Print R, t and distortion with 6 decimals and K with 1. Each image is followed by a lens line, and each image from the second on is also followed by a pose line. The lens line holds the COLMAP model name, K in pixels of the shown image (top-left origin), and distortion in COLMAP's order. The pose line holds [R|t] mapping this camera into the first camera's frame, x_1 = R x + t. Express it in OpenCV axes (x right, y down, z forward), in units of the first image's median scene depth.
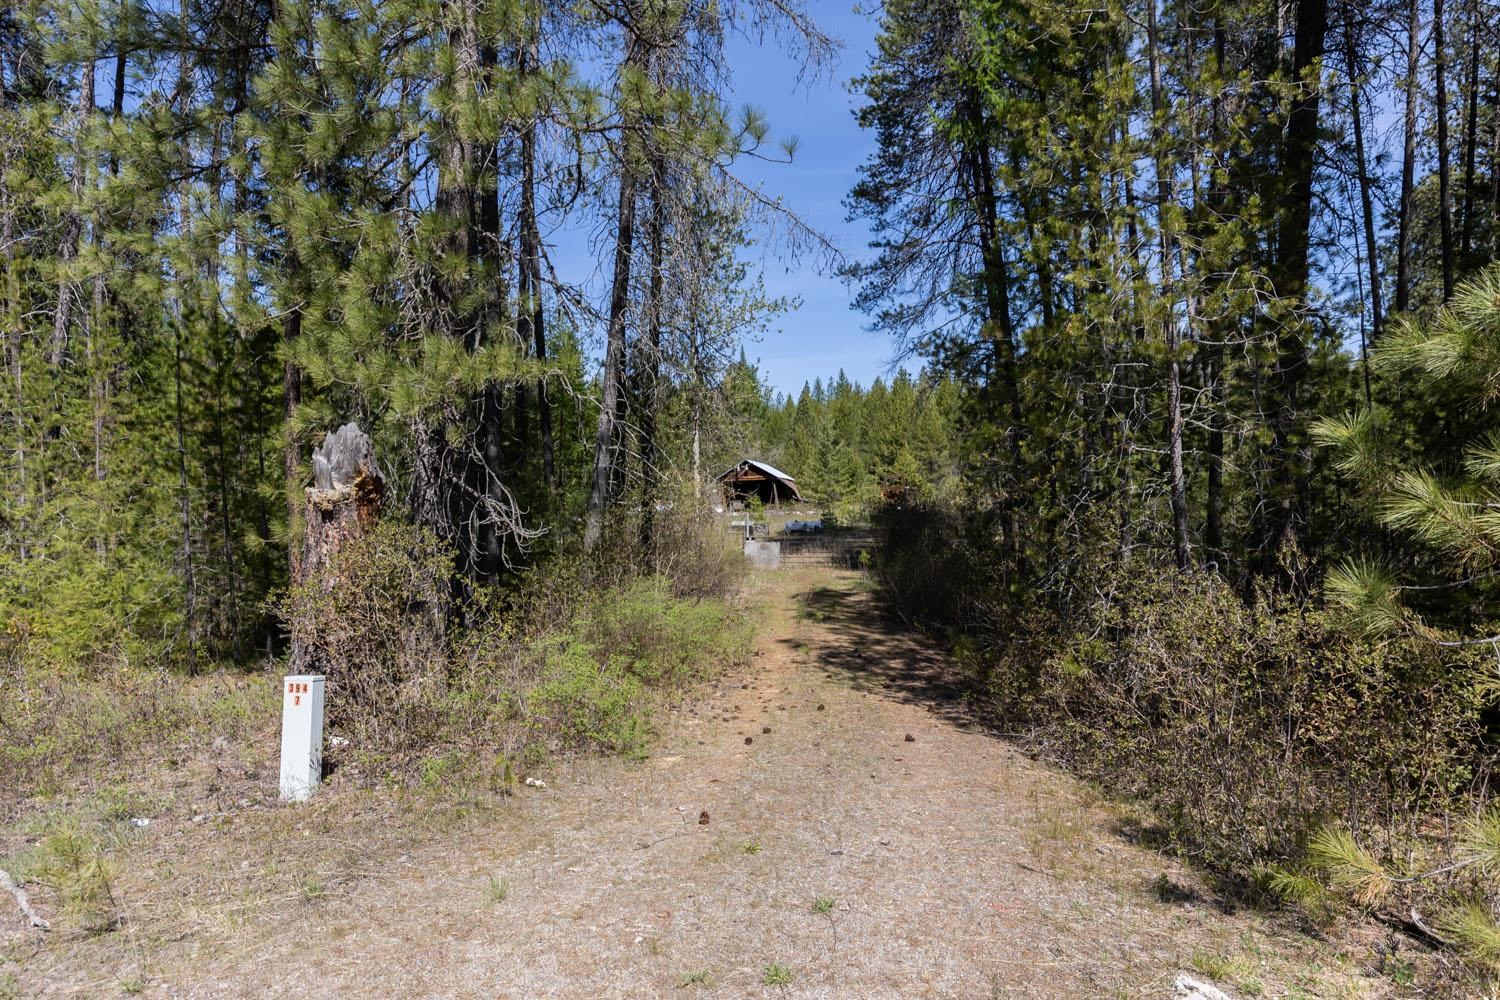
lens RADIAL K [[921.1, 0, 752.9], [0, 921.1, 502.6], [0, 0, 1]] dist [-0.000272, 0.000024]
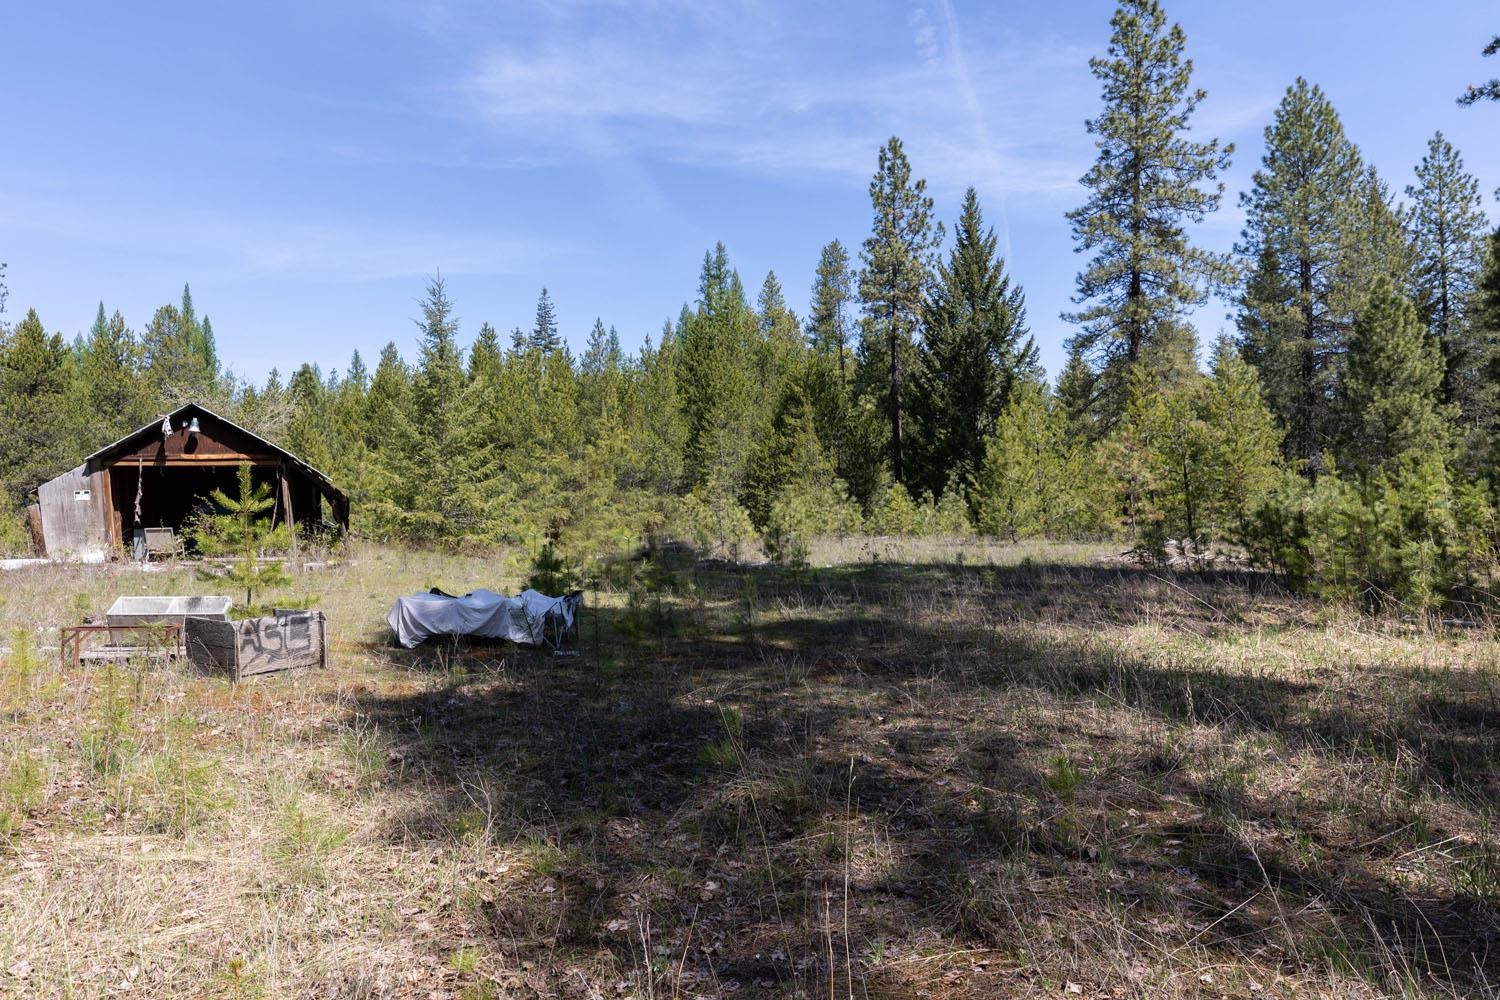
lens RADIAL K [[1138.3, 0, 763.4], [0, 1138.3, 505.2], [0, 0, 1]] dist [0.001996, -0.006143]
pose [[0.895527, 0.020987, 0.444513, -0.005169], [0.000685, 0.998821, -0.048538, 0.010078], [-0.445007, 0.043772, 0.894457, 0.578572]]
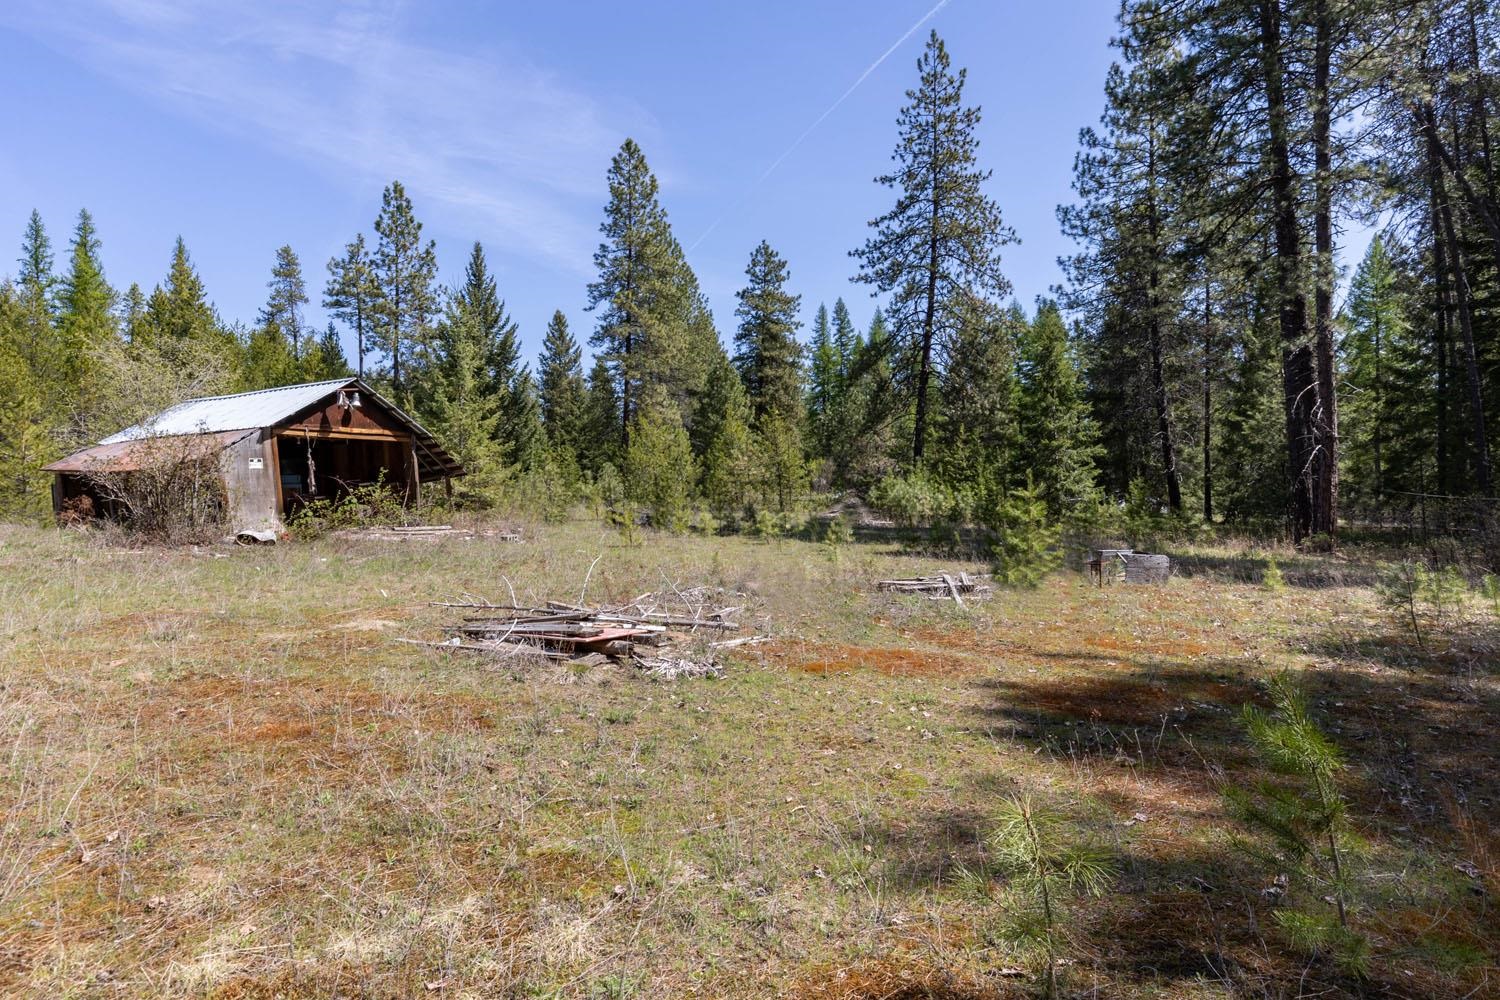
lens RADIAL K [[848.4, 0, 764.0], [0, 848.4, 506.9], [0, 0, 1]] dist [0.026778, -0.003737]
pose [[0.285369, 0.010036, 0.958365, -0.277139], [0.012059, 0.999828, -0.014061, 0.007602], [-0.958342, 0.015570, 0.285199, 0.804406]]
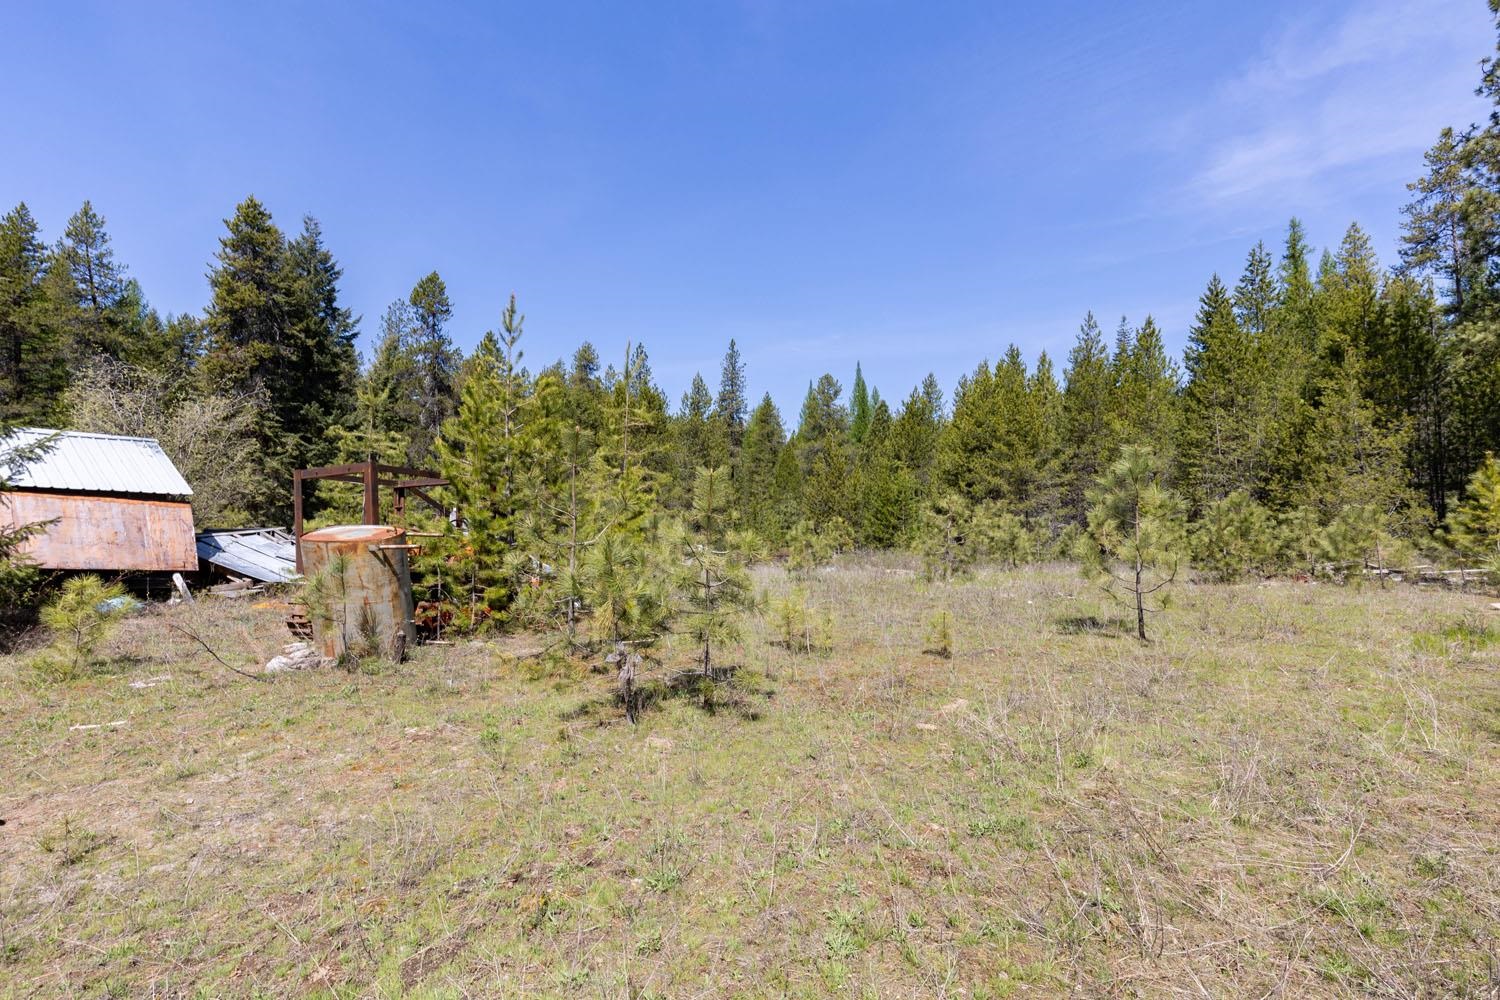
lens RADIAL K [[680.9, 0, 742.2], [0, 680.9, 509.7], [0, 0, 1]] dist [0.008802, -0.002996]
pose [[0.941381, 0.008226, -0.337245, 0.311979], [-0.019143, 0.999394, -0.029058, -0.019625], [0.336802, 0.033810, 0.940968, 1.007699]]
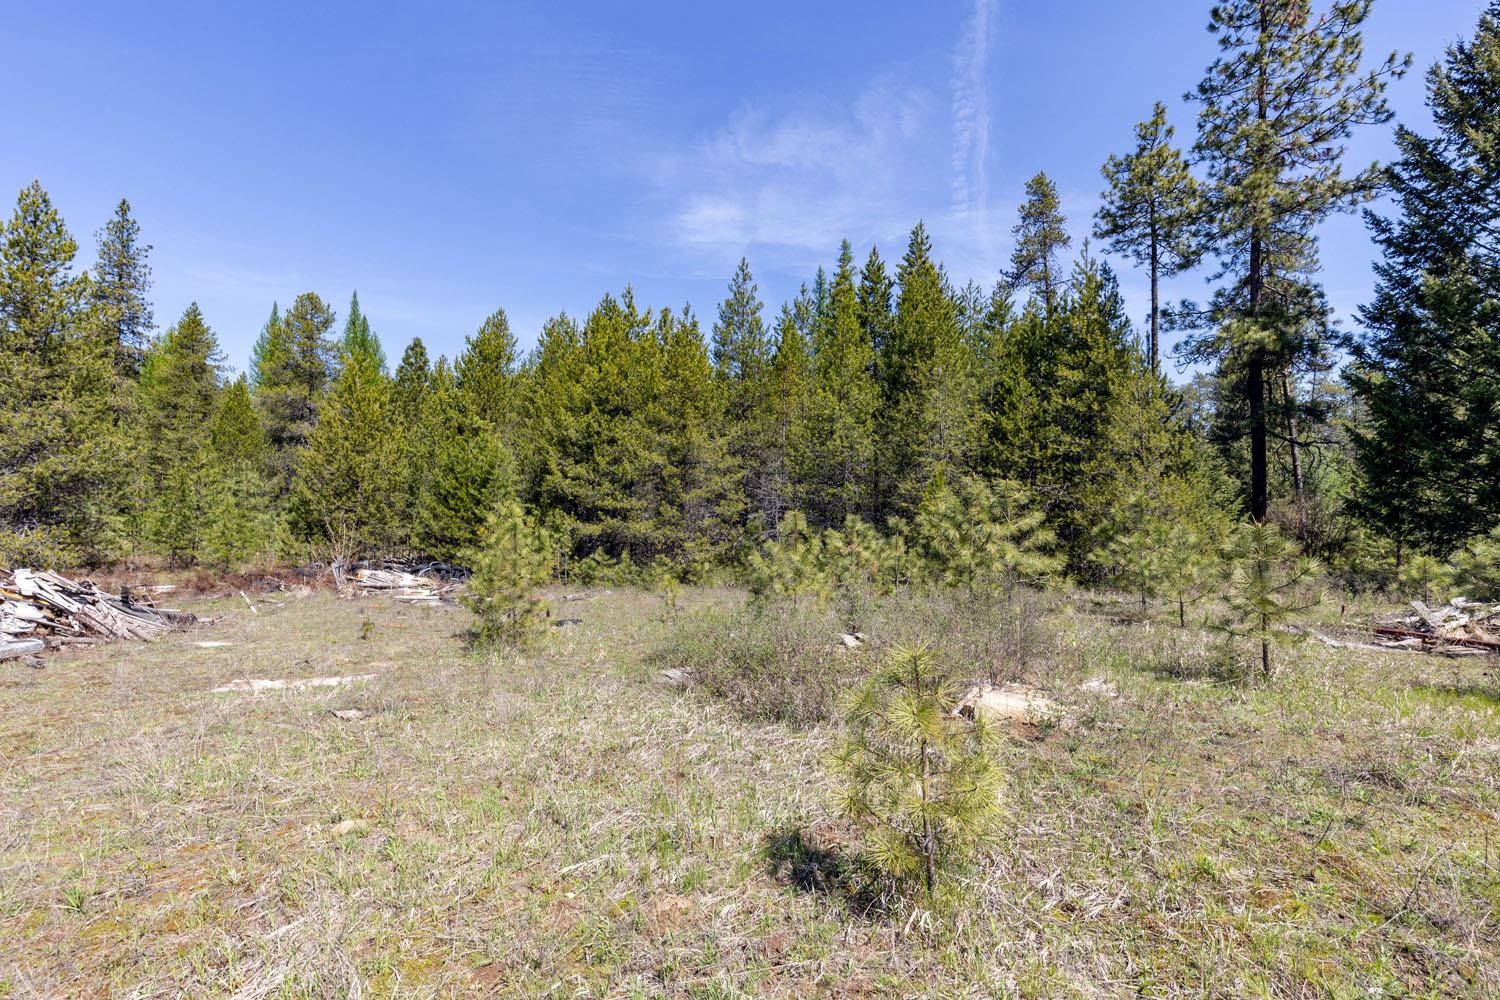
lens RADIAL K [[680.9, 0, 744.9], [0, 680.9, 512.8], [0, 0, 1]] dist [0.008802, -0.002996]
pose [[0.922137, 0.043699, 0.384387, 0.189305], [-0.034401, 0.998926, -0.031037, -0.023856], [-0.385330, 0.015397, 0.922650, 1.302184]]
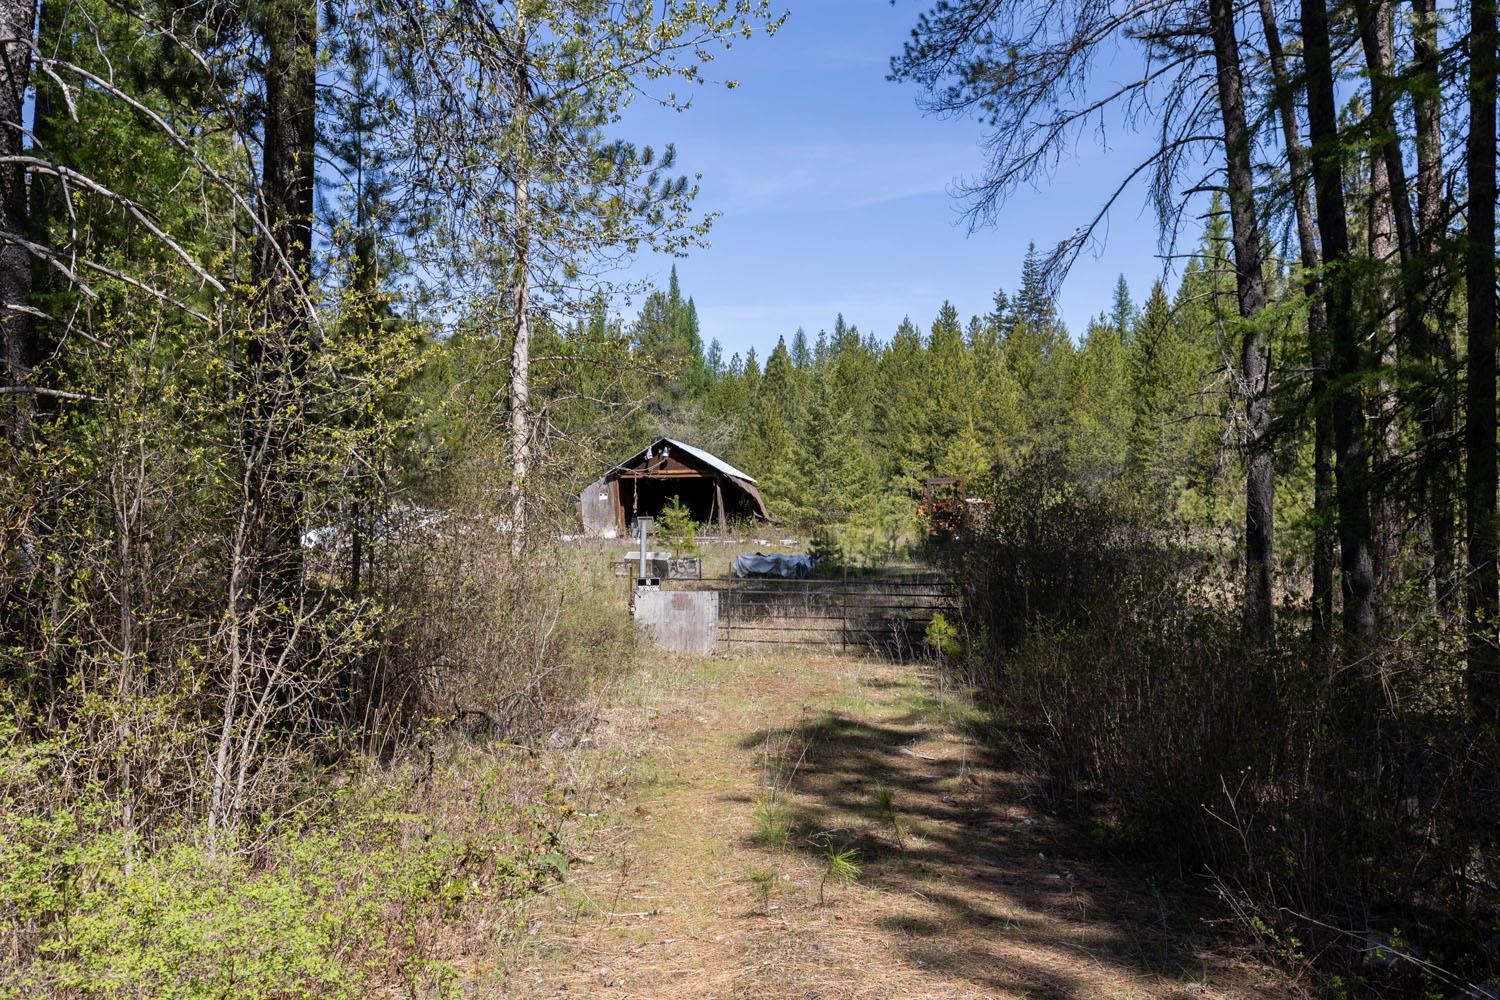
lens RADIAL K [[1463.3, 0, 777.9], [0, 1463.3, 545.6], [0, 0, 1]] dist [0.059139, 0.000000]
pose [[0.998011, 0.020616, 0.059580, 0.008733], [-0.020782, 0.999782, 0.002160, 0.011167], [-0.059523, -0.003394, 0.998221, 0.189778]]
